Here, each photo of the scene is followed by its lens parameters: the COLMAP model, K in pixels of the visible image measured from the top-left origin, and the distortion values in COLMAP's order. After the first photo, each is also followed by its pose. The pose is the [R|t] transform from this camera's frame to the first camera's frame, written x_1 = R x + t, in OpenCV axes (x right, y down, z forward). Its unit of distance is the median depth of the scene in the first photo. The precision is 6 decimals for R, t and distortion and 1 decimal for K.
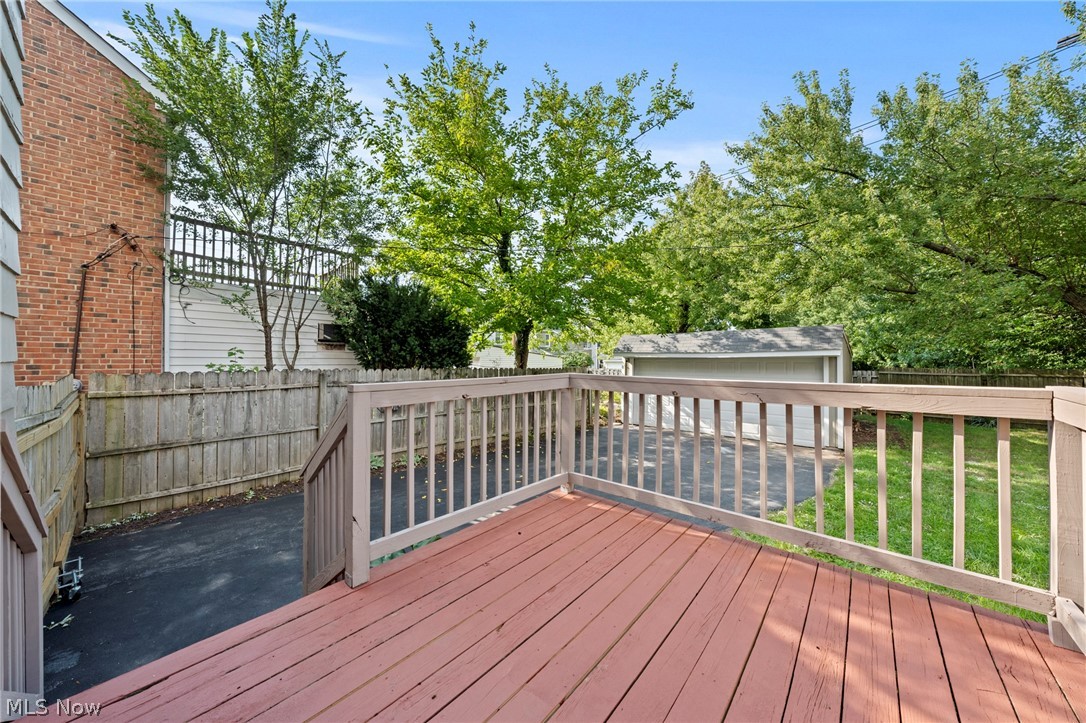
lens RADIAL K [[368.3, 0, 543.0], [0, 368.3, 359.0], [0, 0, 1]] dist [-0.002593, 0.000099]
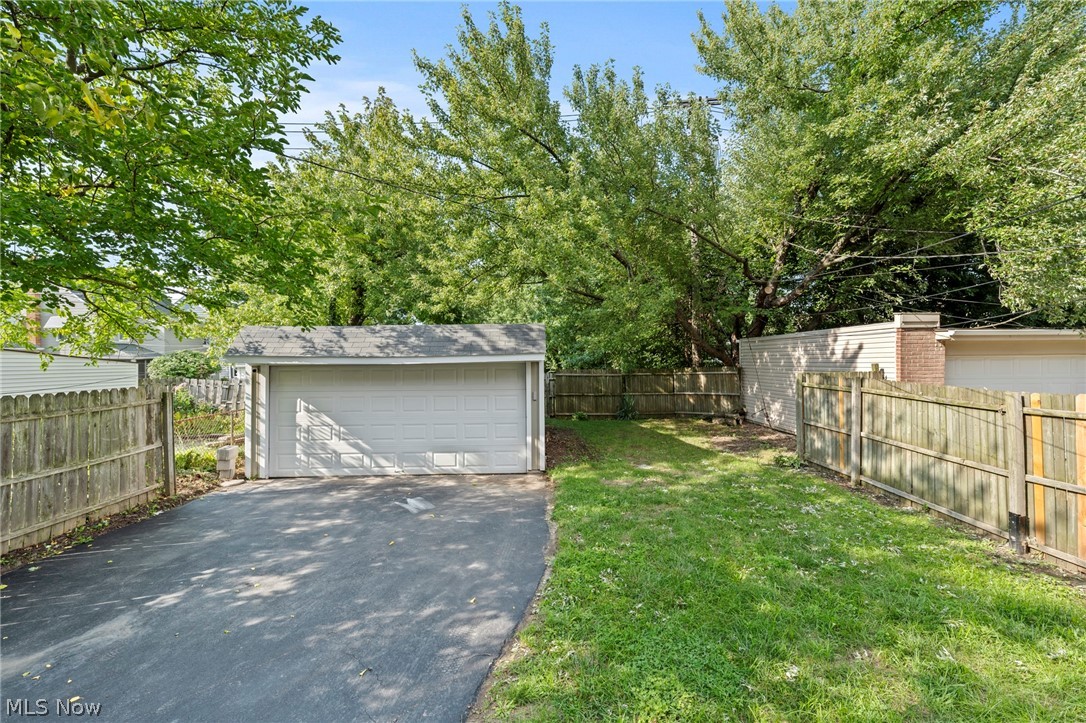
lens RADIAL K [[425.4, 0, 540.1], [0, 425.4, 360.2], [0, 0, 1]] dist [-0.013937, 0.000537]
pose [[0.726129, -0.011179, 0.687467, 0.120614], [0.008405, 0.999937, 0.007382, -0.015062], [-0.687507, 0.000418, 0.726178, 0.263156]]
